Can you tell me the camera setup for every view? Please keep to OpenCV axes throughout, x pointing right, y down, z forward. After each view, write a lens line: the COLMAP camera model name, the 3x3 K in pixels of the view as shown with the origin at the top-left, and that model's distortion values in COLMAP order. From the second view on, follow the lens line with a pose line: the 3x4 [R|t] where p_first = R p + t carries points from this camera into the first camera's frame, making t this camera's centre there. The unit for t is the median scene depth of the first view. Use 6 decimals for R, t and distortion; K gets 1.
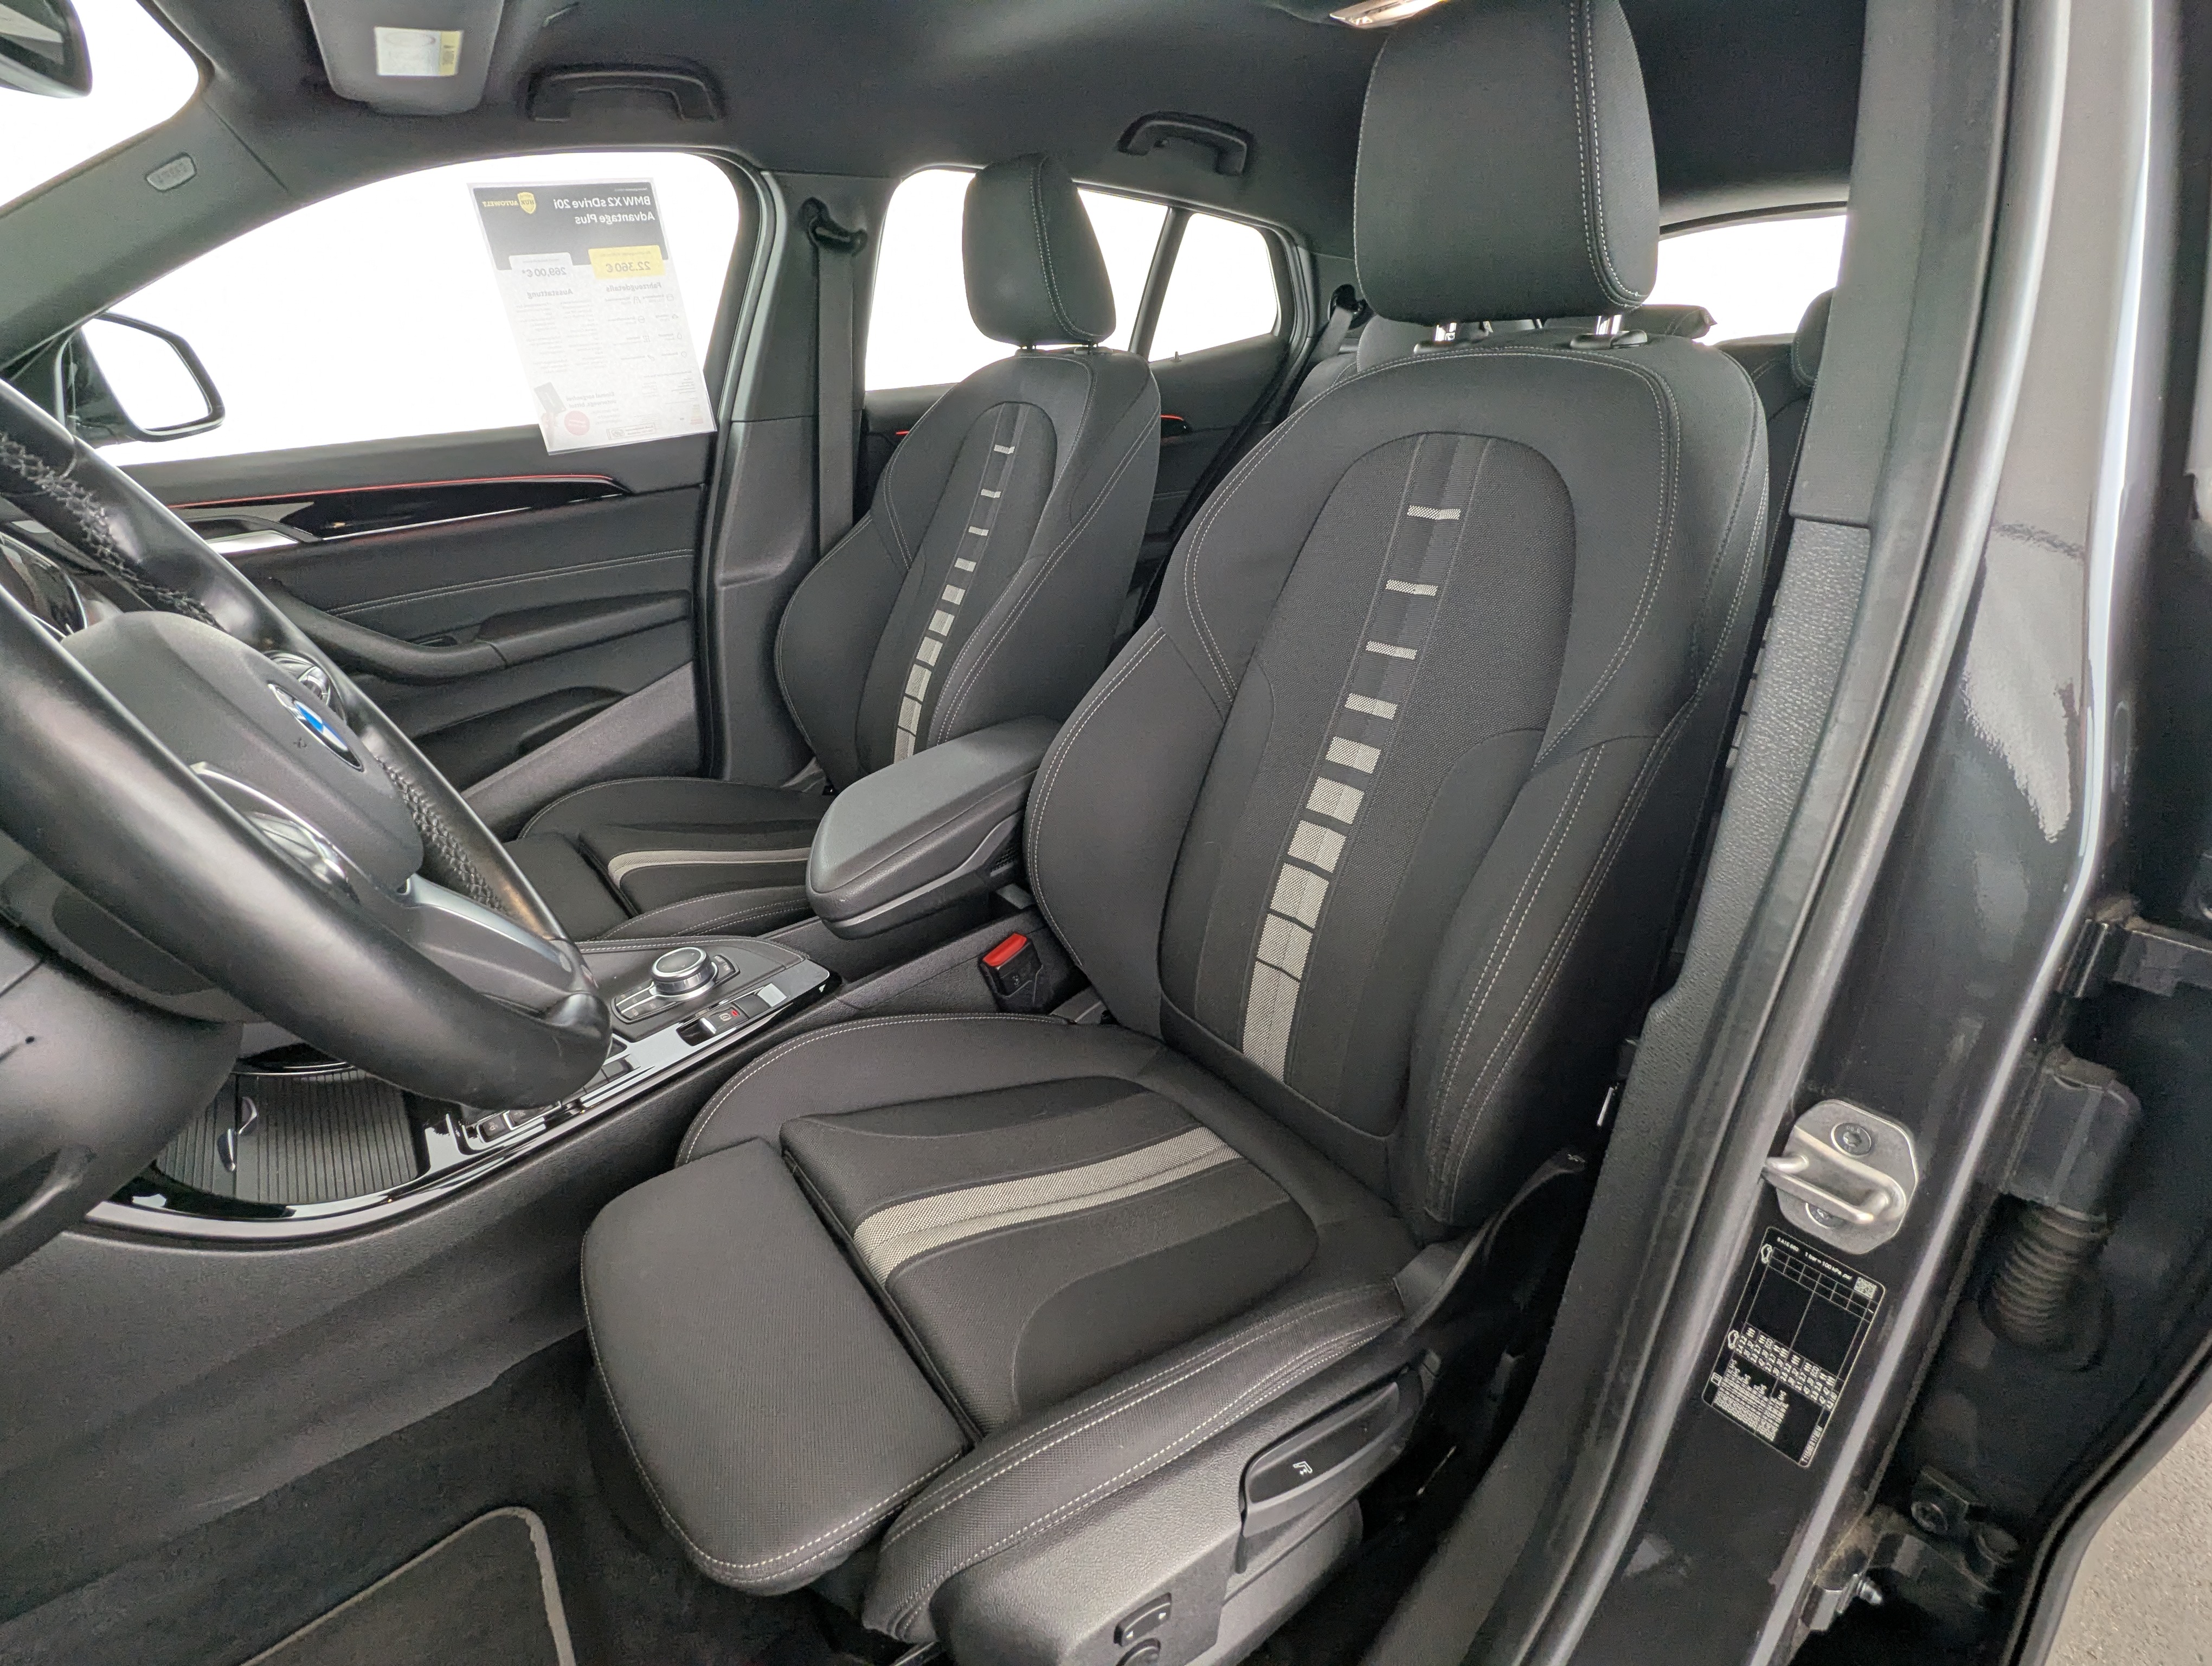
lens RADIAL K [[1050.1, 0, 1106.0], [0, 1050.1, 833.0], [0, 0, 1]] dist [0.000327, -0.009977]
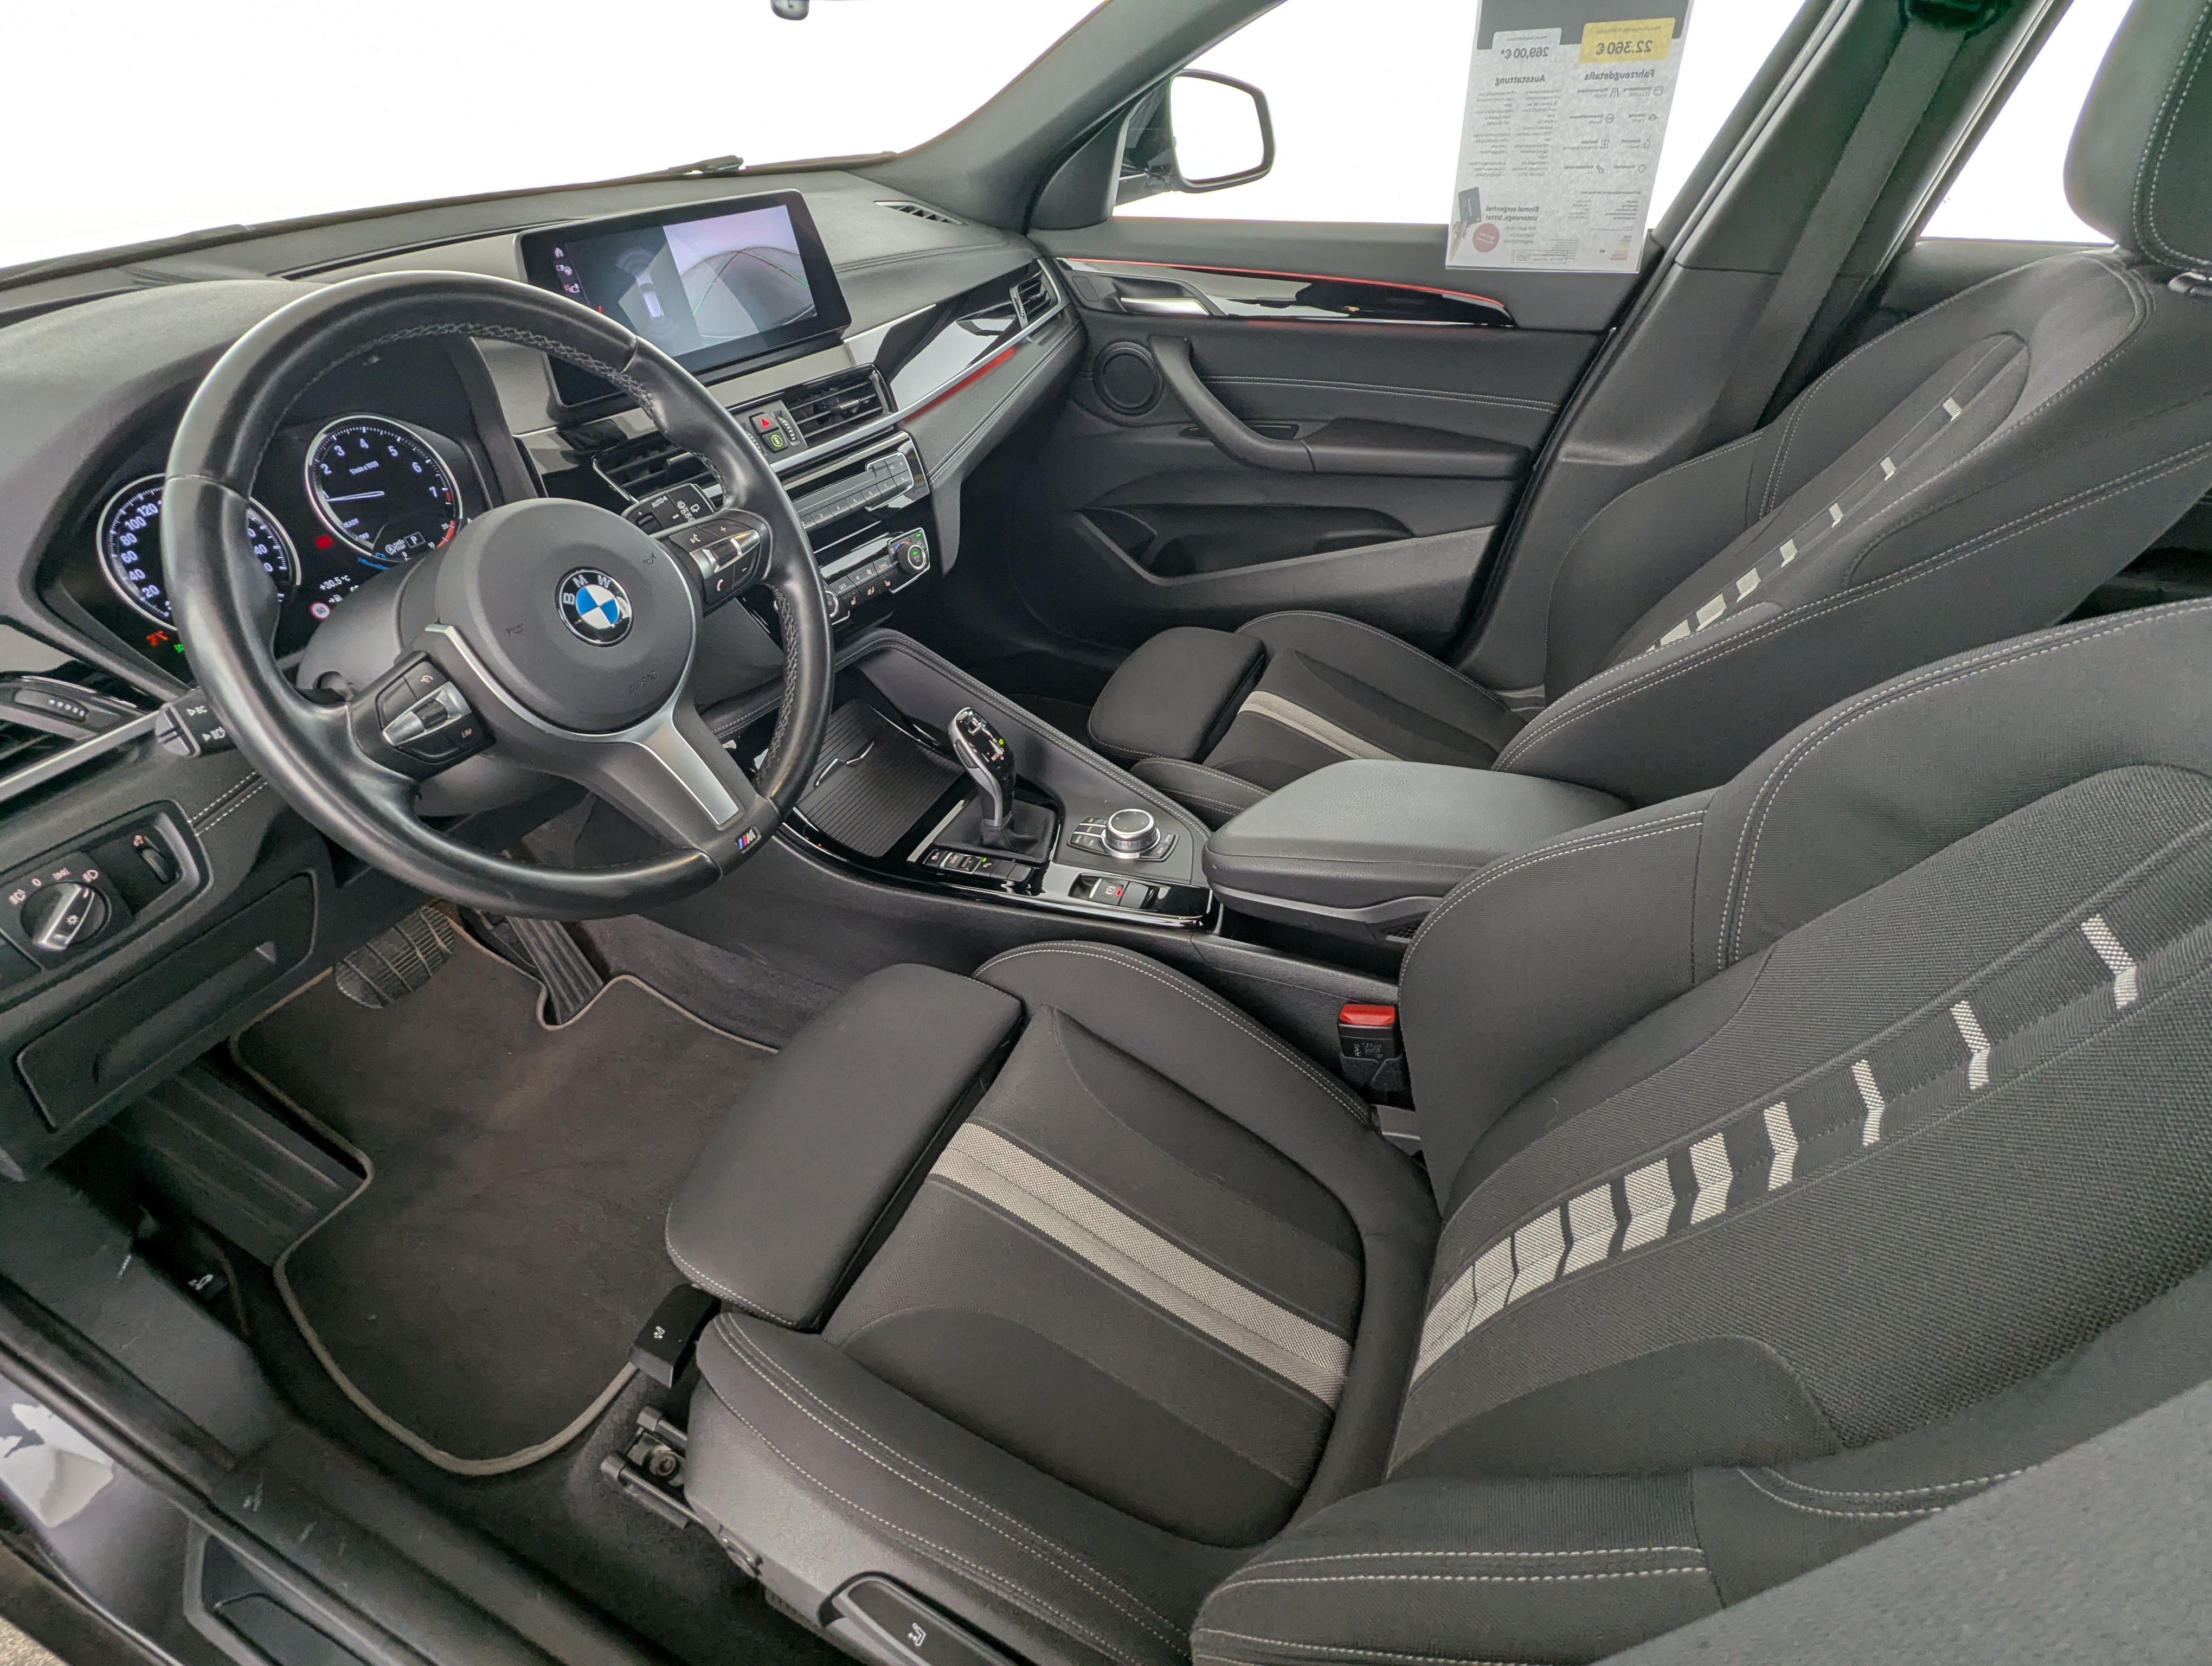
lens RADIAL K [[1050.1, 0, 1106.0], [0, 1050.1, 833.0], [0, 0, 1]] dist [0.000327, -0.009977]
pose [[0.482976, 0.565744, -0.668333, 0.228408], [-0.379032, 0.823119, 0.422859, -0.230209], [0.789347, 0.049089, 0.611982, 0.222064]]
